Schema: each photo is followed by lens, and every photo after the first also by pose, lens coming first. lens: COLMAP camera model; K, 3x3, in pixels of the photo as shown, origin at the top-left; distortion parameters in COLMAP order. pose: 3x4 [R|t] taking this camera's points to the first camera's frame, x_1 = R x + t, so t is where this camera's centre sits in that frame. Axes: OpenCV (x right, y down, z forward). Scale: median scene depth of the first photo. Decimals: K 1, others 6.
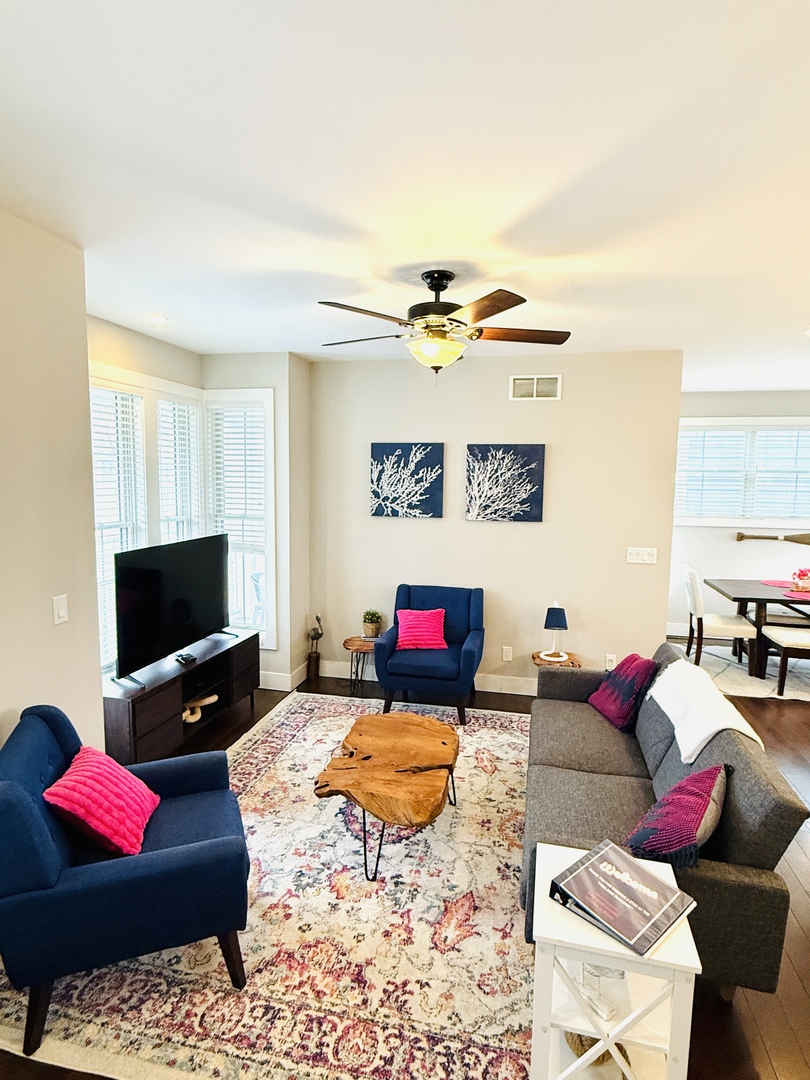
lens RADIAL K [[617.6, 0, 403.3], [0, 617.6, 537.3], [0, 0, 1]] dist [0.003320, 0.004470]
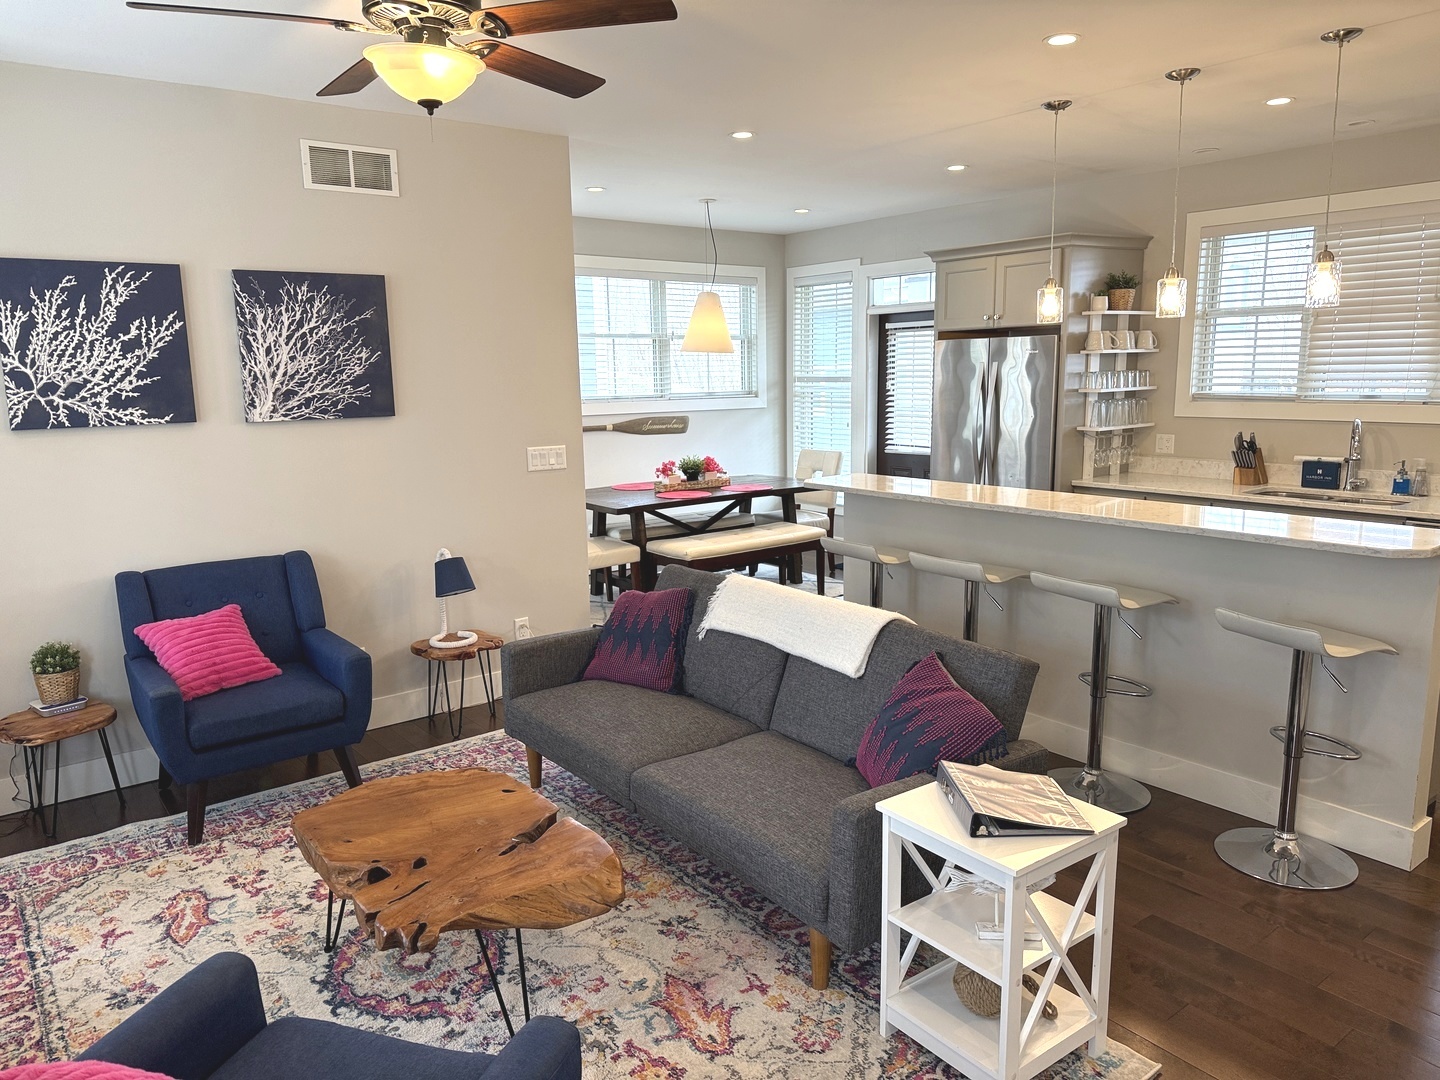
lens RADIAL K [[1031.0, 0, 746.0], [0, 1031.0, 545.5], [0, 0, 1]] dist [0.050970, -0.062724]
pose [[0.610396, -0.160898, 0.775583, -0.331729], [0.107104, 0.986925, 0.120449, 0.012408], [-0.784822, 0.009546, 0.619647, 0.154717]]
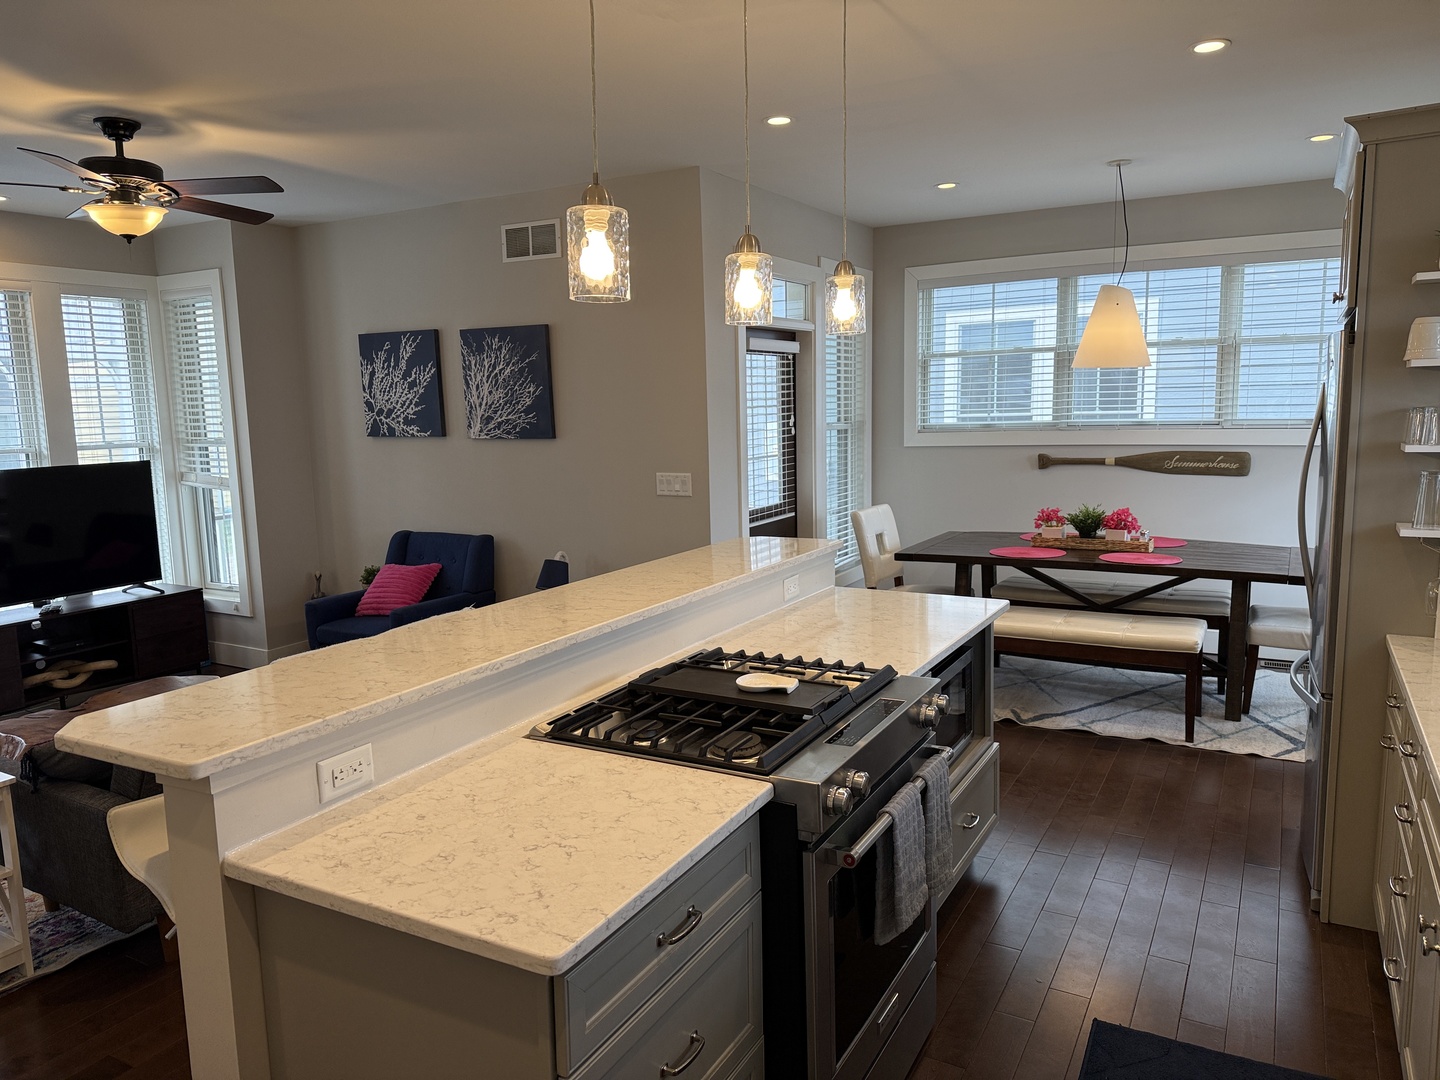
lens RADIAL K [[1031.0, 0, 717.6], [0, 1031.0, 561.4], [0, 0, 1]] dist [0.050970, -0.062724]
pose [[0.960945, 0.007674, -0.276632, 0.713512], [0.009521, 0.998107, 0.060760, 0.043530], [0.276575, -0.061021, 0.959053, -0.066395]]
